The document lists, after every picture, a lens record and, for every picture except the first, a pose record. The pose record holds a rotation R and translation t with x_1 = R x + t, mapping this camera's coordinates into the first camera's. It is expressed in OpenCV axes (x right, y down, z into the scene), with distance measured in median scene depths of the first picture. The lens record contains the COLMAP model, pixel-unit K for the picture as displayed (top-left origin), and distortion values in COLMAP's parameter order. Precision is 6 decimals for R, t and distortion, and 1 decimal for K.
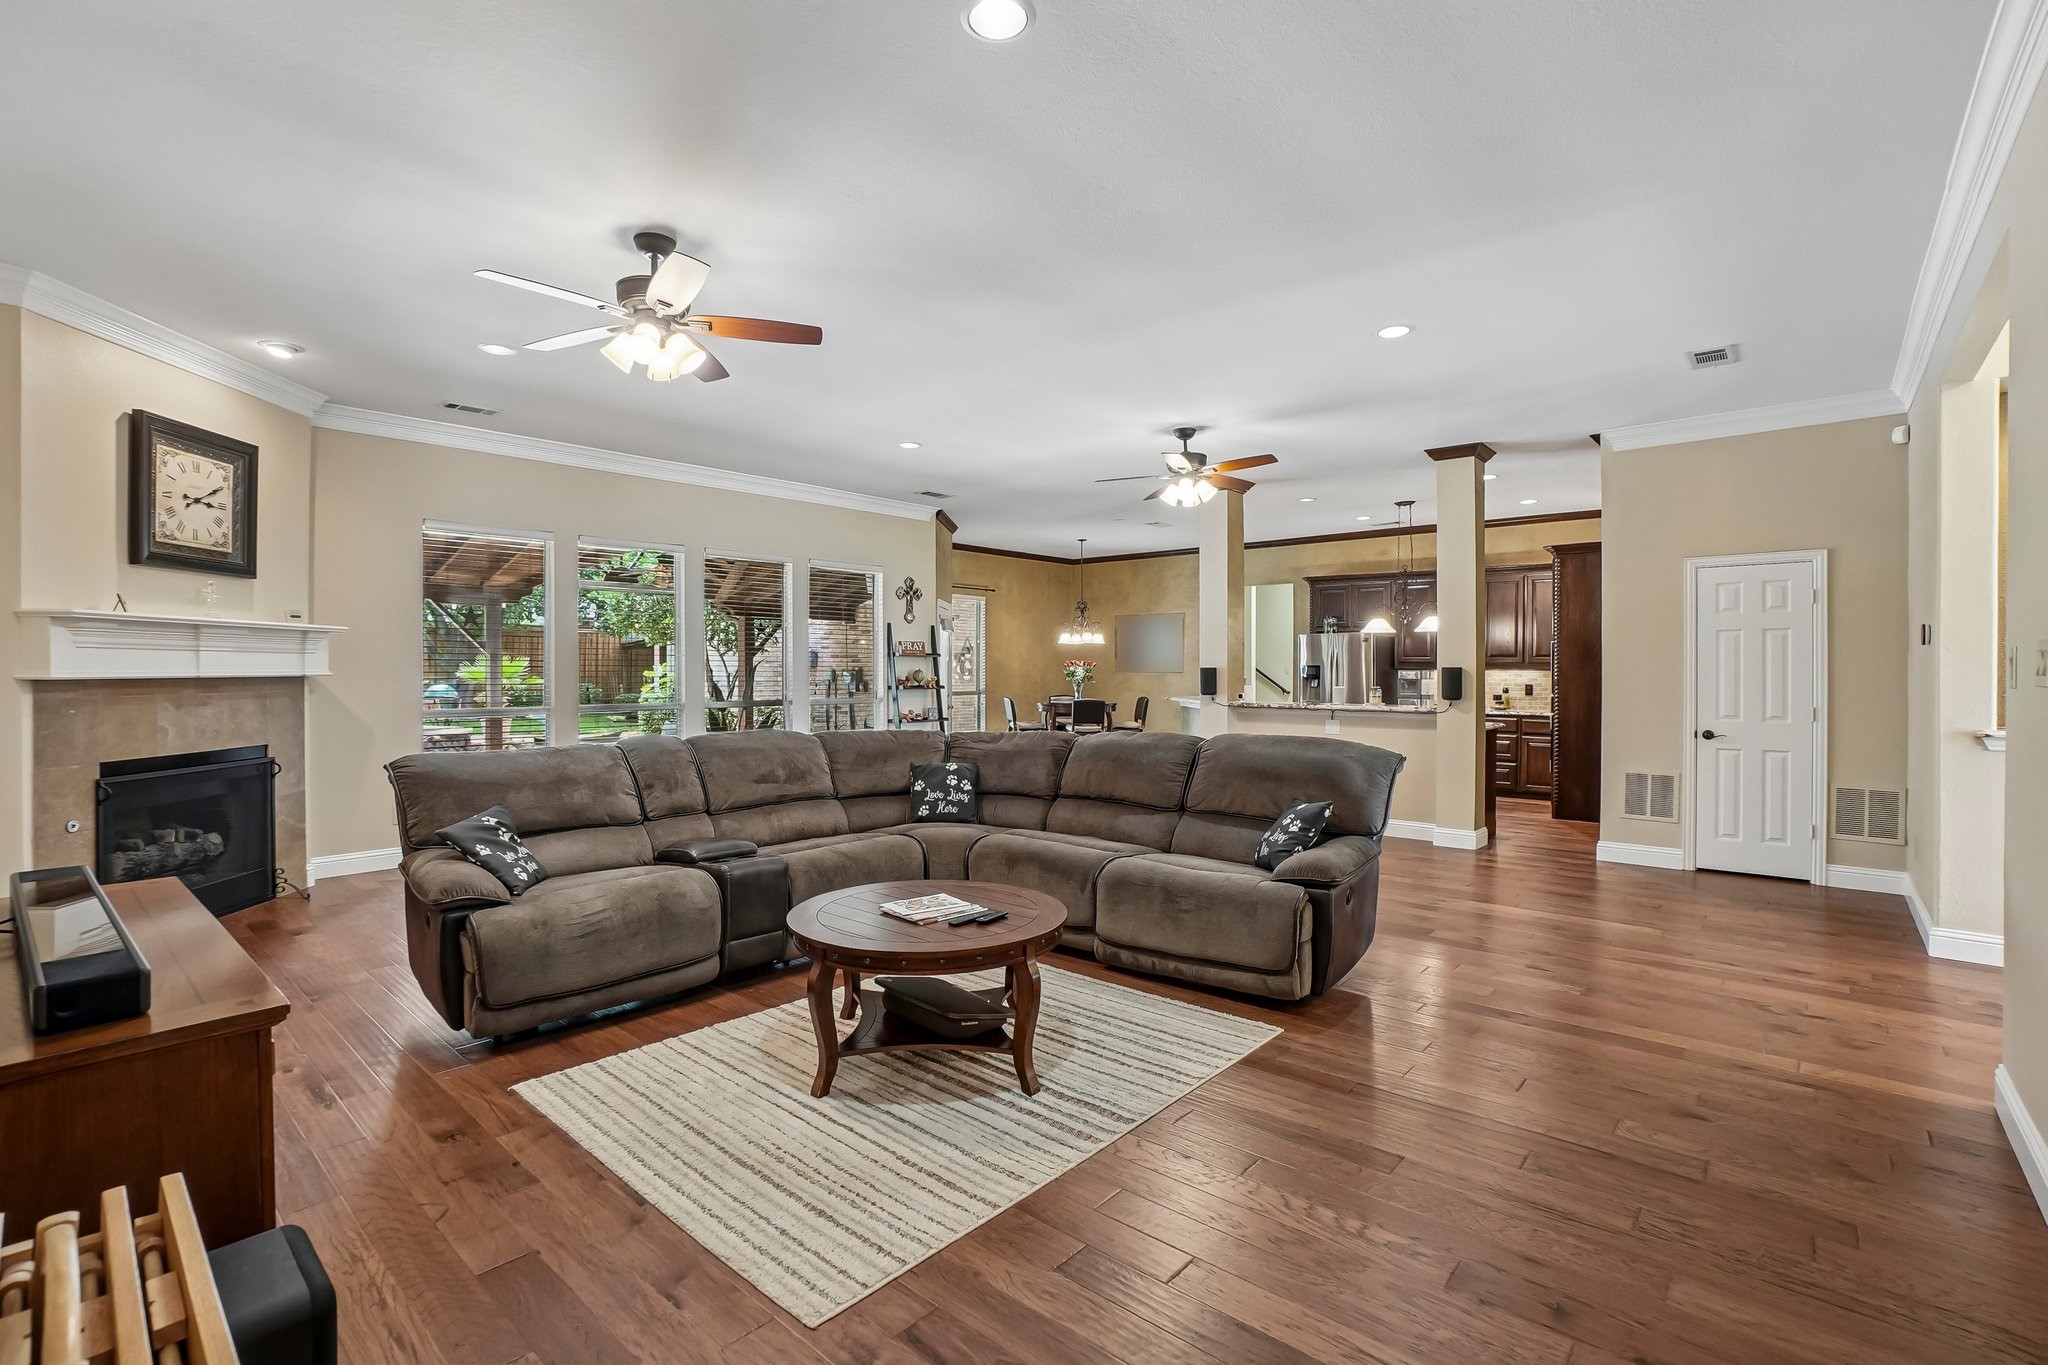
lens RADIAL K [[922.4, 0, 1005.1], [0, 922.4, 677.9], [0, 0, 1]] dist [-0.065303, 0.024046]
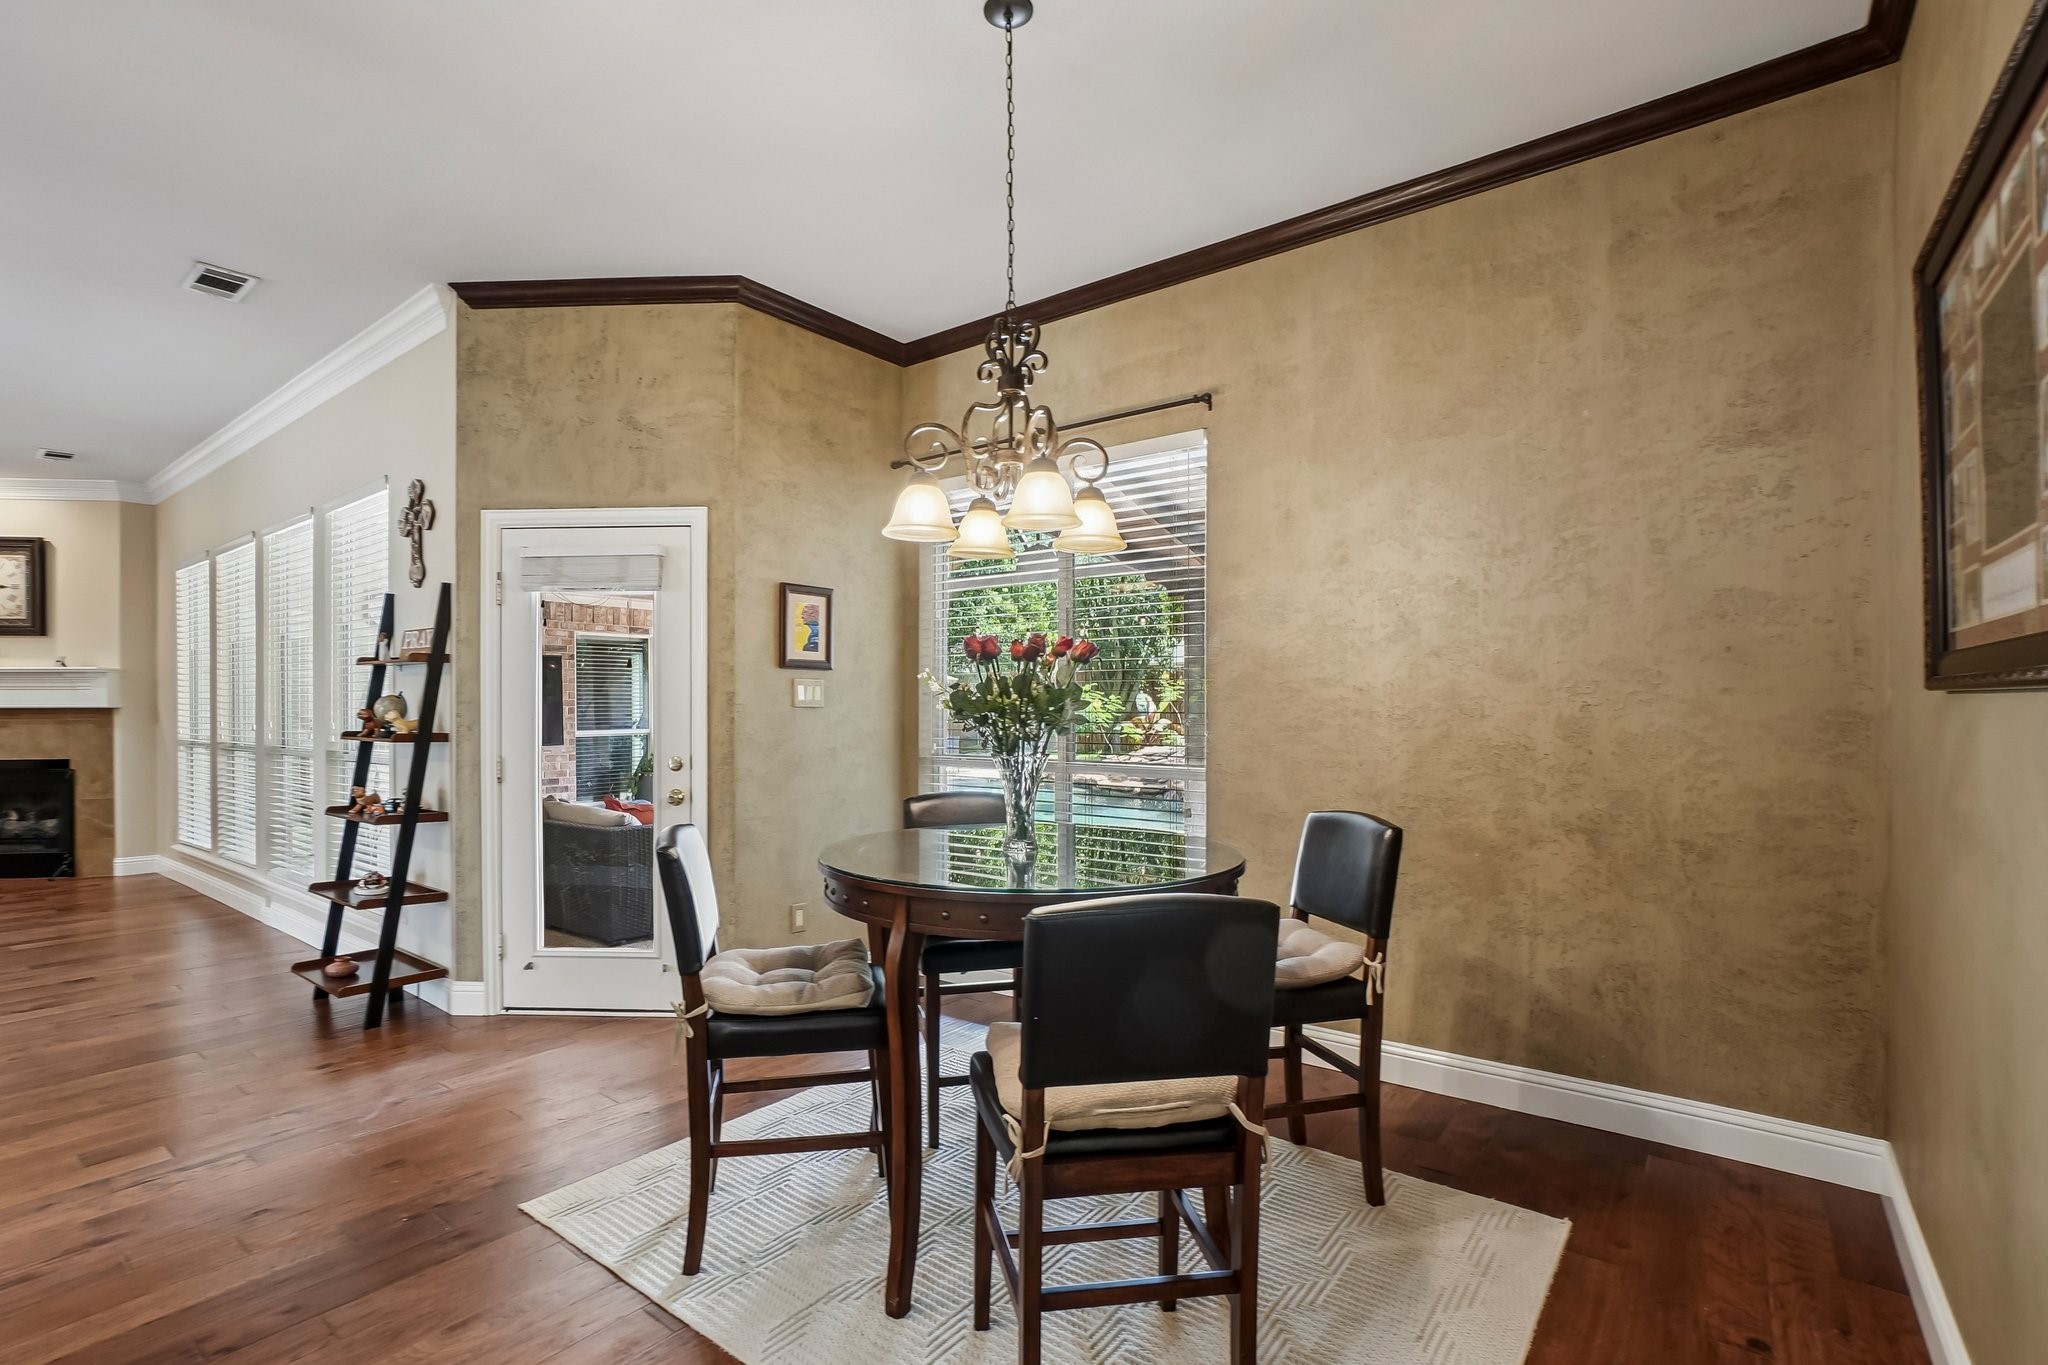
lens RADIAL K [[961.1, 0, 987.2], [0, 961.1, 712.5], [0, 0, 1]] dist [-0.054021, 0.028594]
pose [[0.062851, 0.002301, -0.998020, 0.683875], [-0.006937, 0.999974, 0.001868, -0.006890], [0.997999, 0.006806, 0.062865, 2.392714]]
